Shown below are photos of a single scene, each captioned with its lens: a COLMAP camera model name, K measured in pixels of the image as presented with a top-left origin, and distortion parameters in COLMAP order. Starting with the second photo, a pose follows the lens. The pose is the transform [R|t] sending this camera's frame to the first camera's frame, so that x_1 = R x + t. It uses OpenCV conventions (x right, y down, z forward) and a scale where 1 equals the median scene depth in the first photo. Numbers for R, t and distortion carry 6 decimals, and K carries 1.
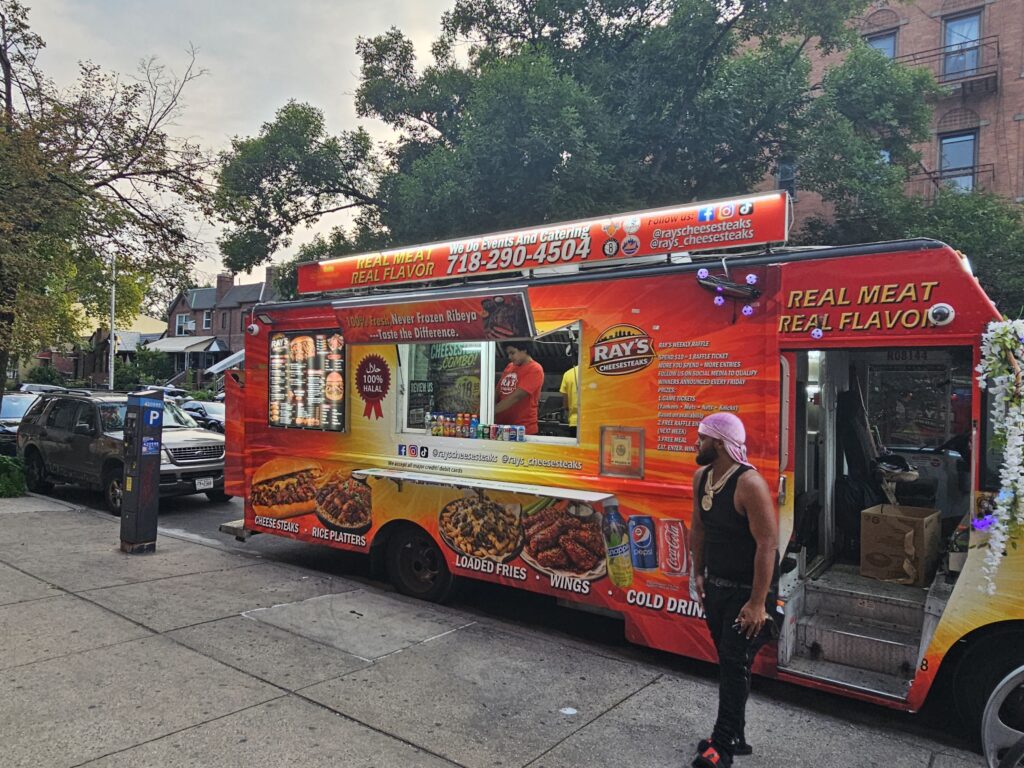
lens RADIAL K [[678.8, 0, 513.8], [0, 678.8, 385.9], [0, 0, 1]] dist [0.001546, 0.000221]
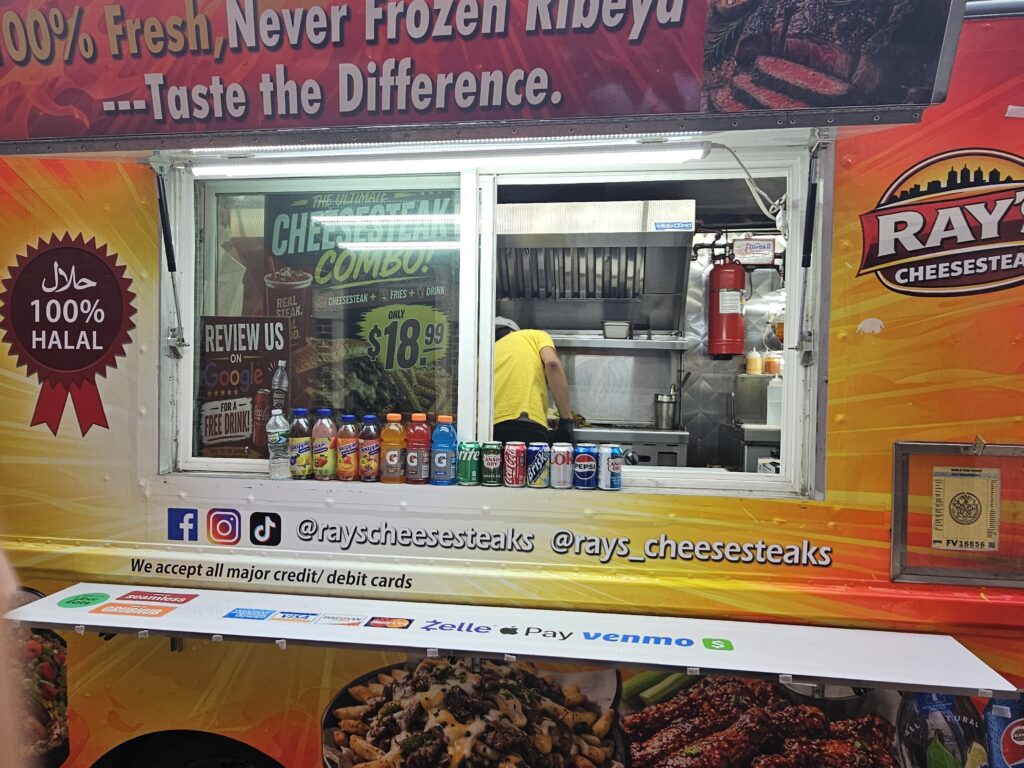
lens RADIAL K [[678.8, 0, 513.8], [0, 678.8, 387.4], [0, 0, 1]] dist [0.001546, 0.000221]
pose [[0.895153, -0.007980, 0.445687, -0.174652], [-0.002433, 0.999737, 0.022787, 0.020349], [-0.445752, -0.021482, 0.894899, 0.660692]]
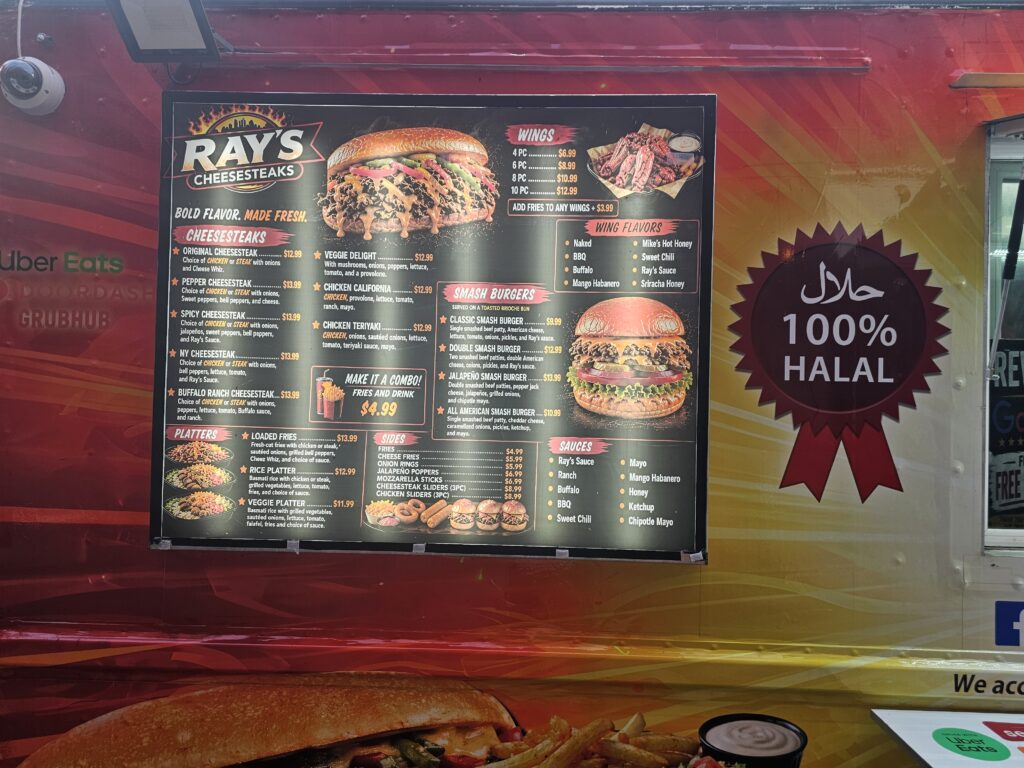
lens RADIAL K [[694.9, 0, 511.8], [0, 694.9, 386.6], [0, 0, 1]] dist [0.031861, -0.004454]
pose [[0.831786, 0.016475, 0.554852, -0.478570], [-0.009401, 0.999834, -0.015594, 0.016184], [-0.555017, 0.007754, 0.831803, 0.931731]]
